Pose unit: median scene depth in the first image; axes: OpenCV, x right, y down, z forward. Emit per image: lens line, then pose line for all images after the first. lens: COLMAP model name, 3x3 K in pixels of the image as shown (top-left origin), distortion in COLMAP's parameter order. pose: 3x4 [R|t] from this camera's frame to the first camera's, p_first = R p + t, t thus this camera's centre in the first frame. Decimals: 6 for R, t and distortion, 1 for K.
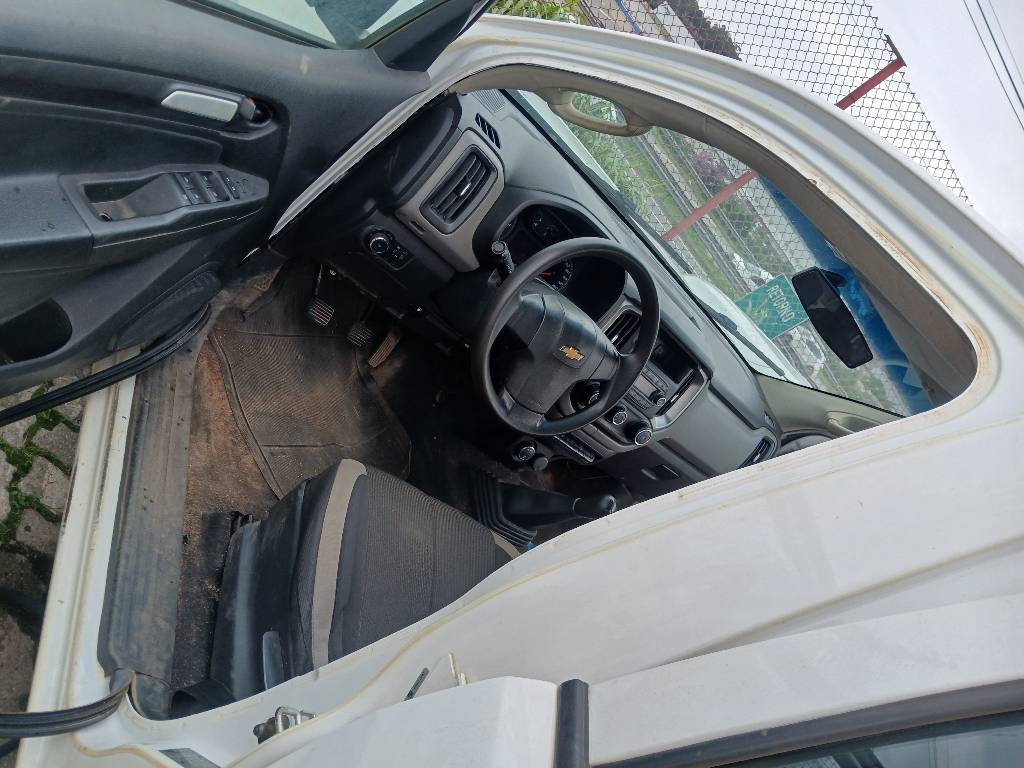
lens RADIAL K [[811.7, 0, 507.3], [0, 811.7, 395.7], [0, 0, 1]] dist [0.048761, -0.148954]
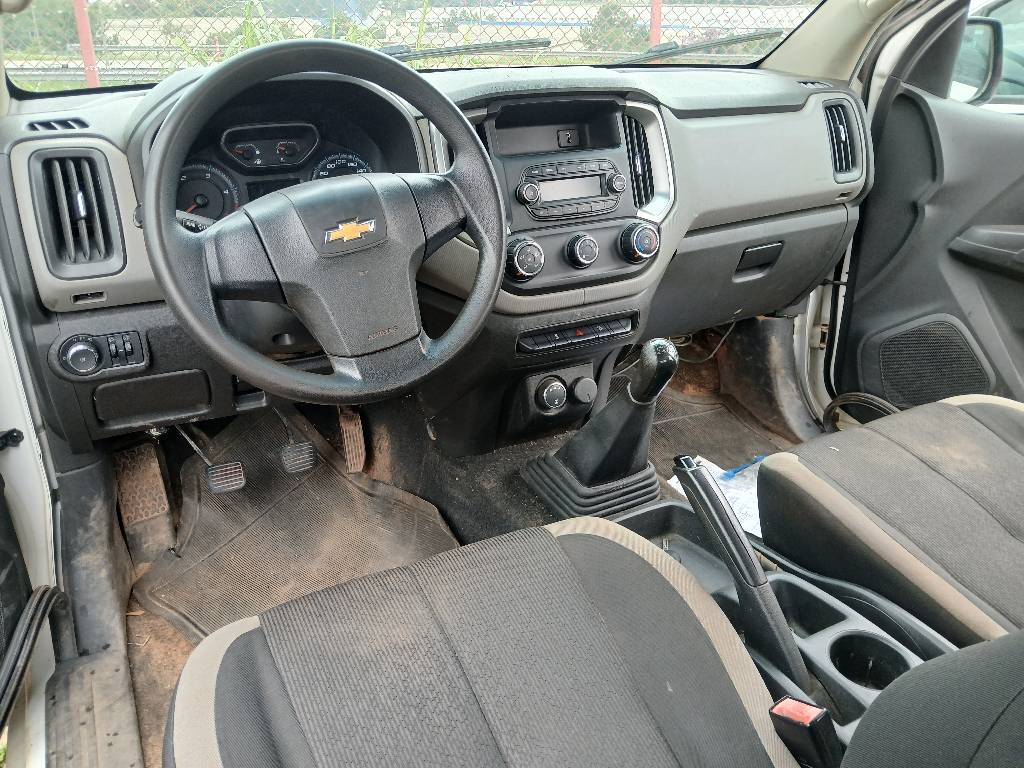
lens RADIAL K [[811.7, 0, 507.3], [0, 811.7, 395.7], [0, 0, 1]] dist [0.048761, -0.148954]
pose [[0.629604, -0.746516, -0.215205, 0.142118], [0.726388, 0.663887, -0.177808, 0.161108], [0.275608, -0.044373, 0.960245, 0.346406]]
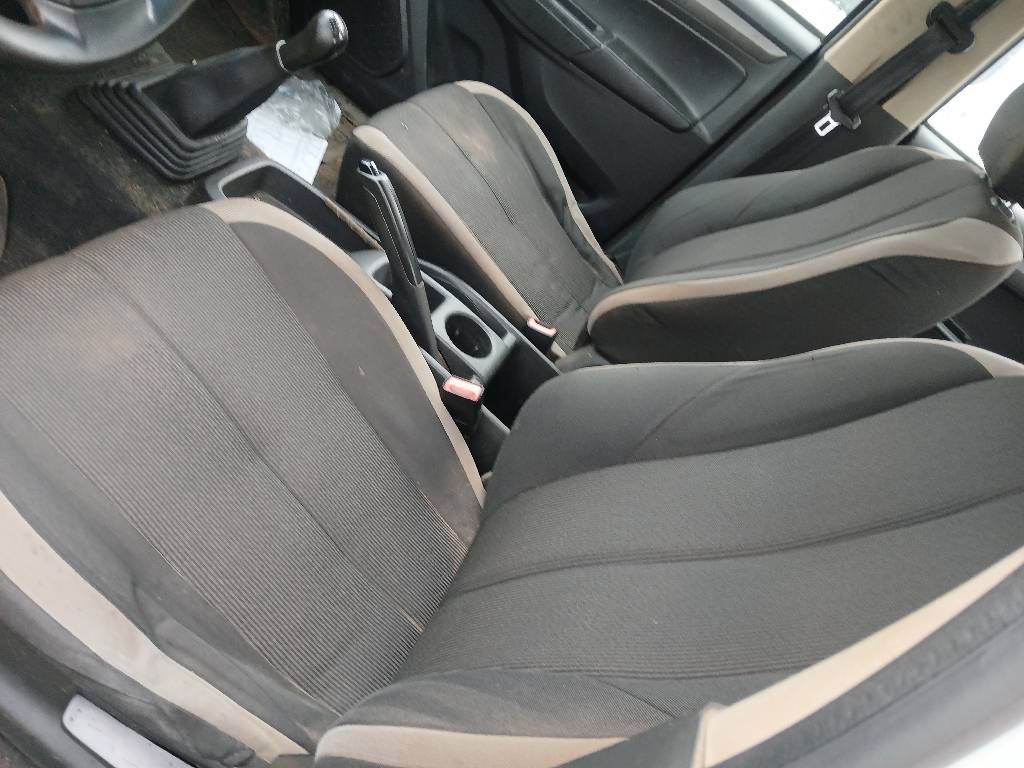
lens RADIAL K [[811.7, 0, 507.3], [0, 811.7, 395.7], [0, 0, 1]] dist [0.048761, -0.148954]
pose [[0.783946, -0.619433, 0.041617, 0.034339], [0.420245, 0.578807, 0.698839, -0.057355], [-0.456972, -0.530363, 0.714067, 0.354271]]
